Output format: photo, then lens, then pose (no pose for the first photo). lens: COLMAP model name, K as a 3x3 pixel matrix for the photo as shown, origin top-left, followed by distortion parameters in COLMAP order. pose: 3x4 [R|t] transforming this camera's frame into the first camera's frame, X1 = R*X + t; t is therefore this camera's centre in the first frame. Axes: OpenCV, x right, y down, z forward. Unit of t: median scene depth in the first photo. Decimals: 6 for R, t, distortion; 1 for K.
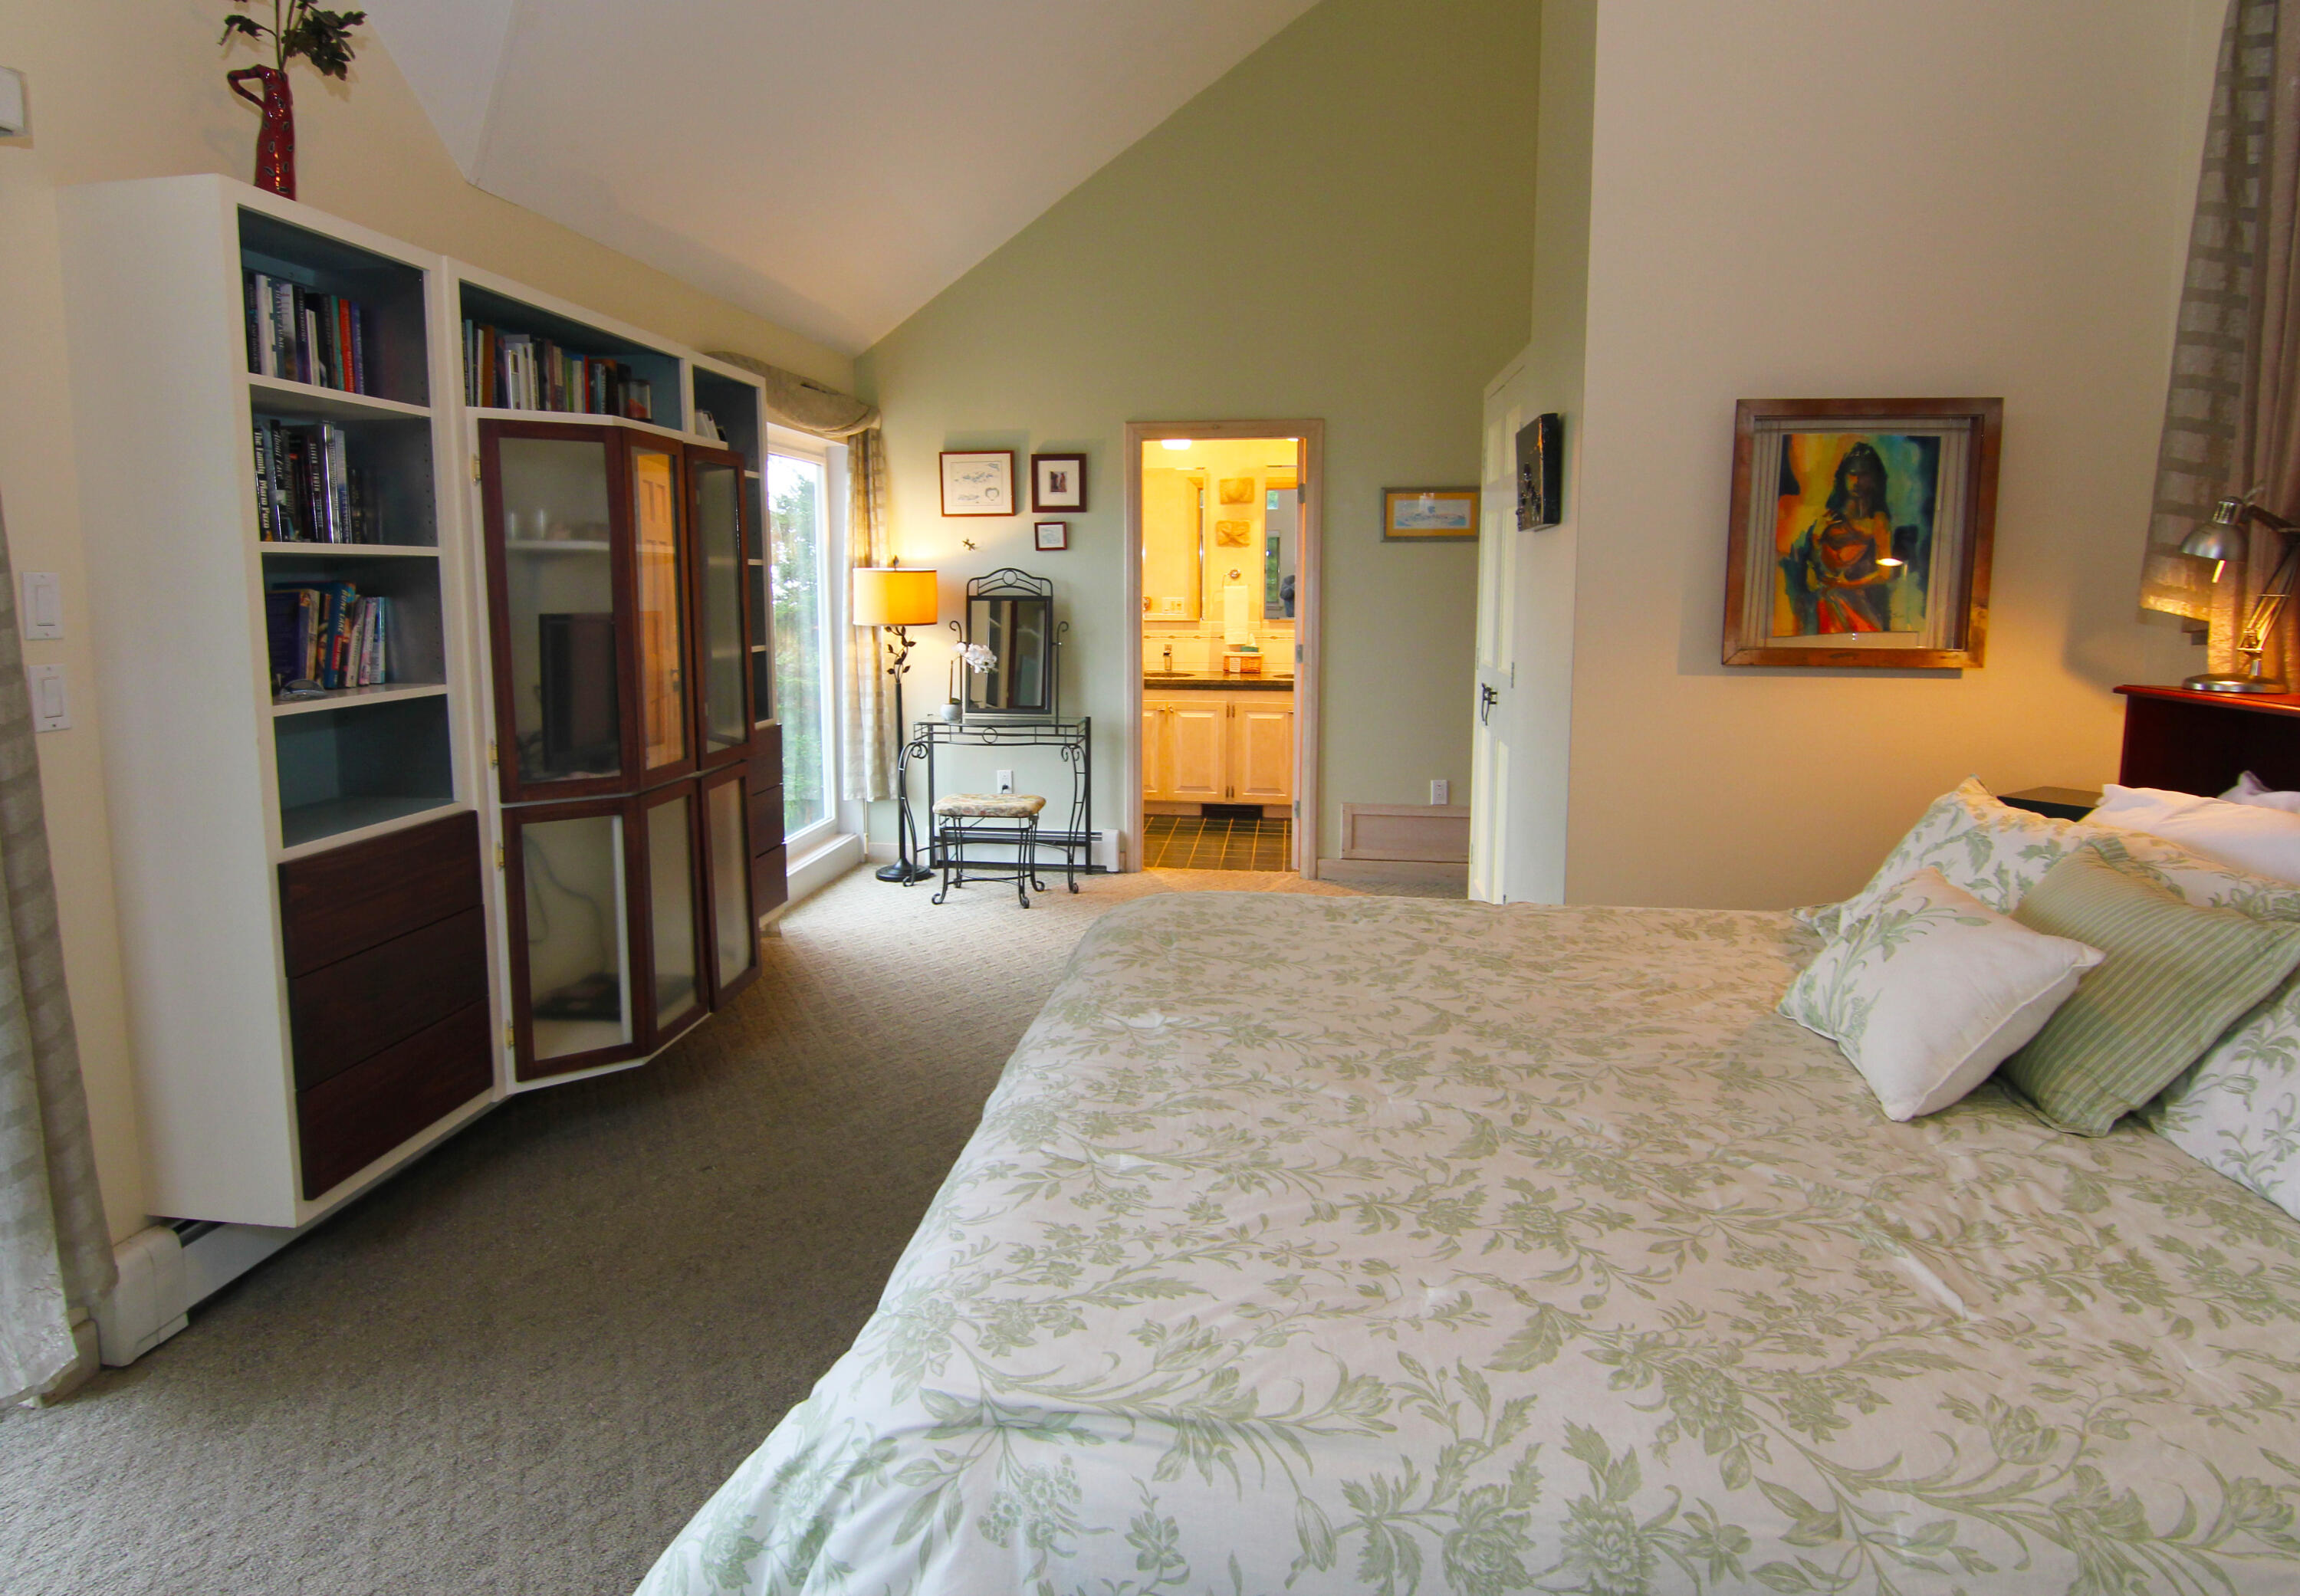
lens RADIAL K [[1251.7, 0, 1146.3], [0, 1251.7, 722.7], [0, 0, 1]] dist [0.002620, -0.017826]
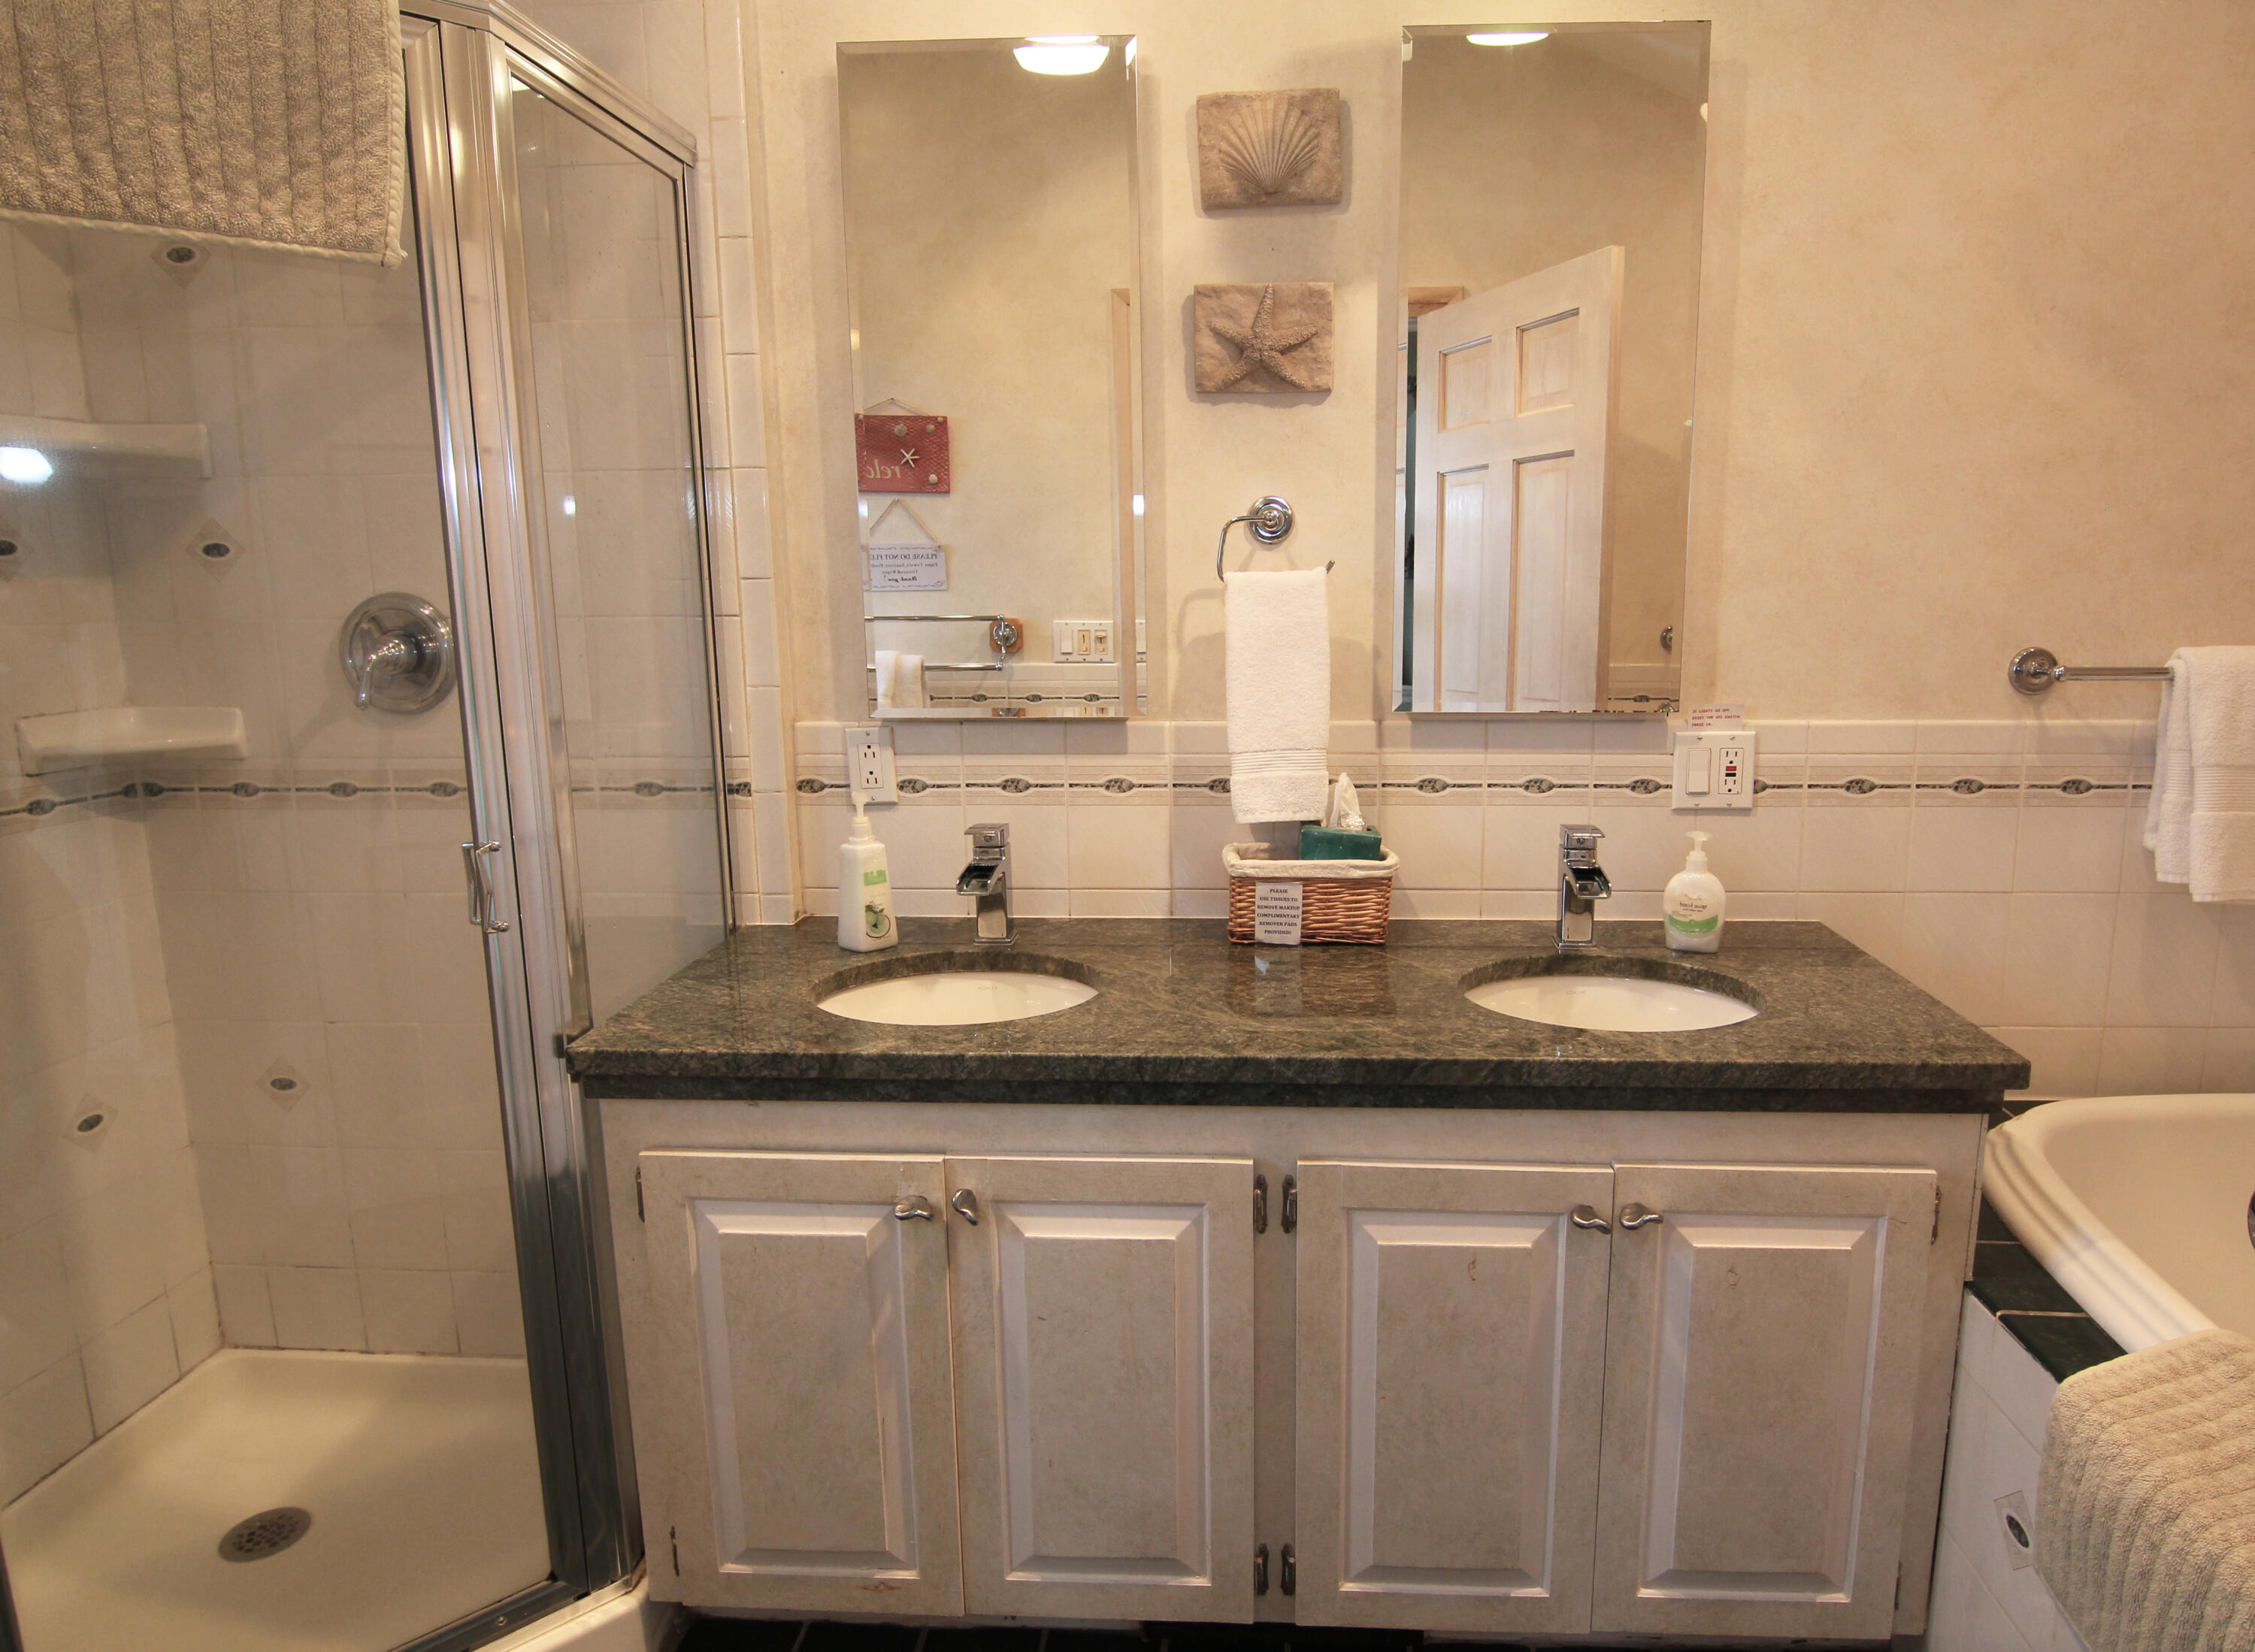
lens RADIAL K [[1300.5, 0, 1232.8], [0, 1300.5, 808.7], [0, 0, 1]] dist [-0.017988, -0.001472]
pose [[0.996417, -0.019627, 0.082264, 0.113986], [0.015695, 0.998716, 0.048170, -0.203704], [-0.083104, -0.046707, 0.995446, 2.012955]]
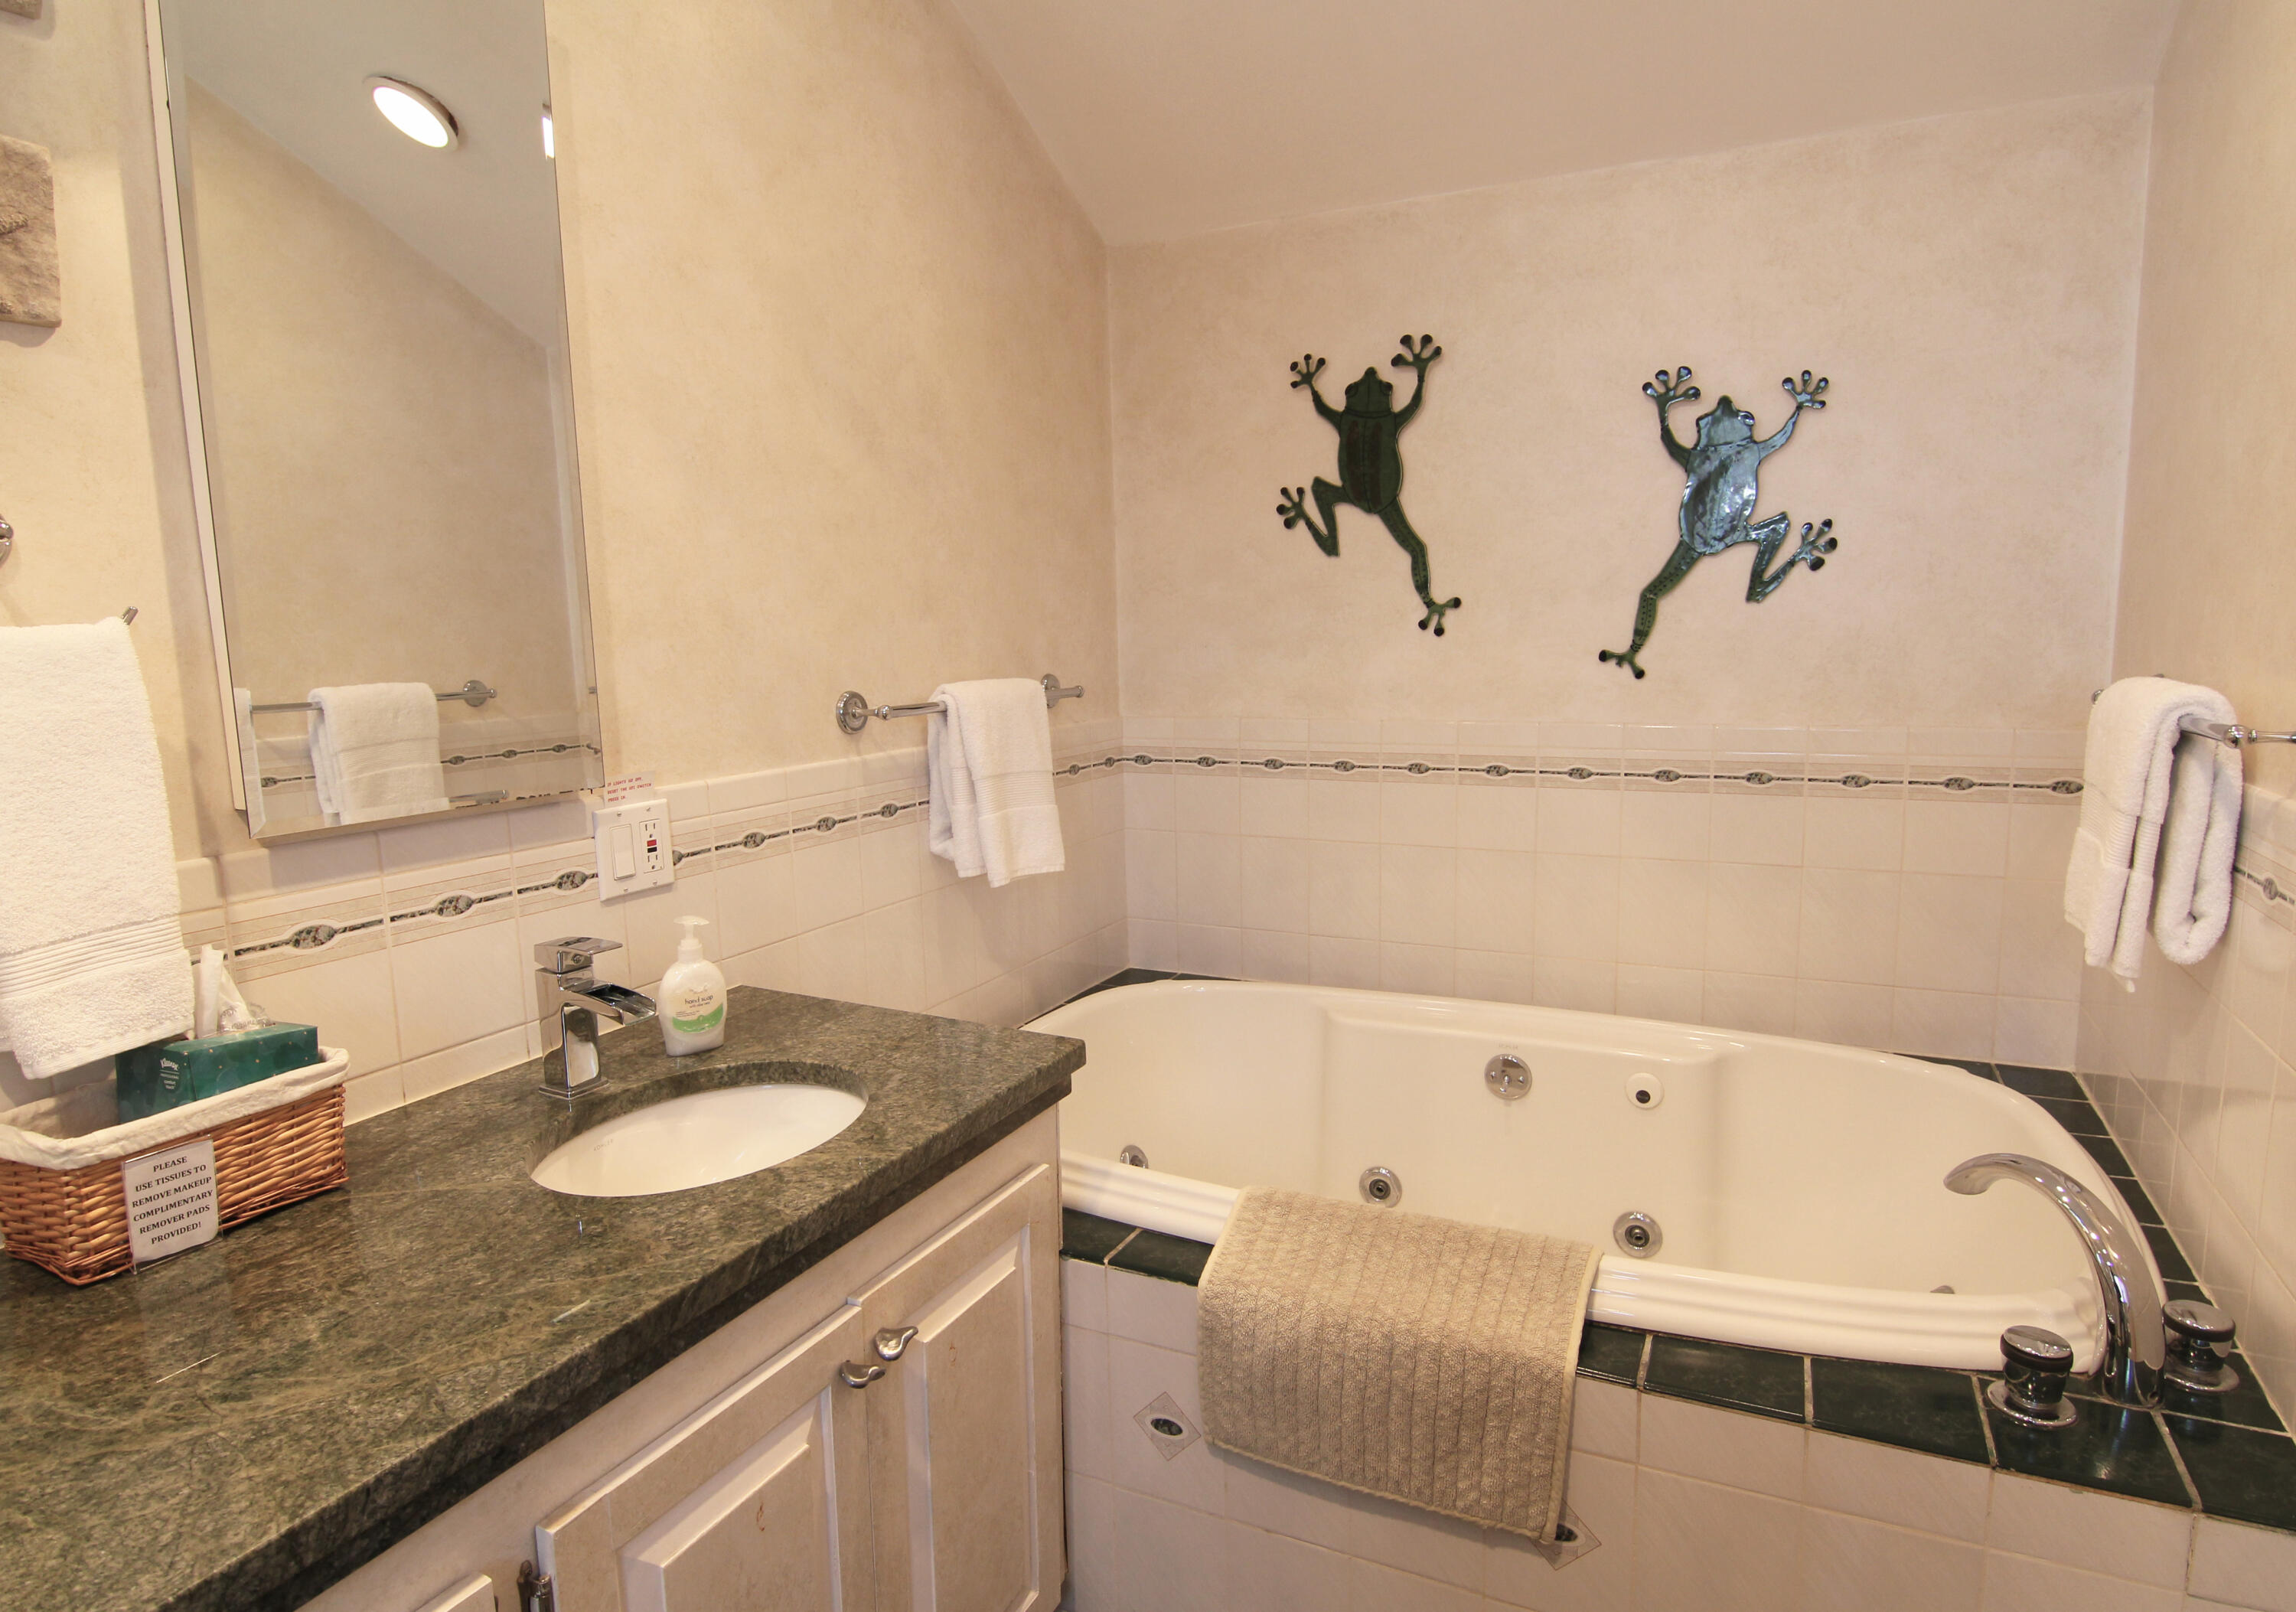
lens RADIAL K [[1270.6, 0, 1148.0], [0, 1270.6, 806.0], [0, 0, 1]] dist [-0.000735, -0.015007]
pose [[0.319395, -0.138390, 0.937462, -0.045775], [0.128719, 0.986446, 0.101767, -0.234569], [-0.938839, 0.088165, 0.332879, 2.243265]]
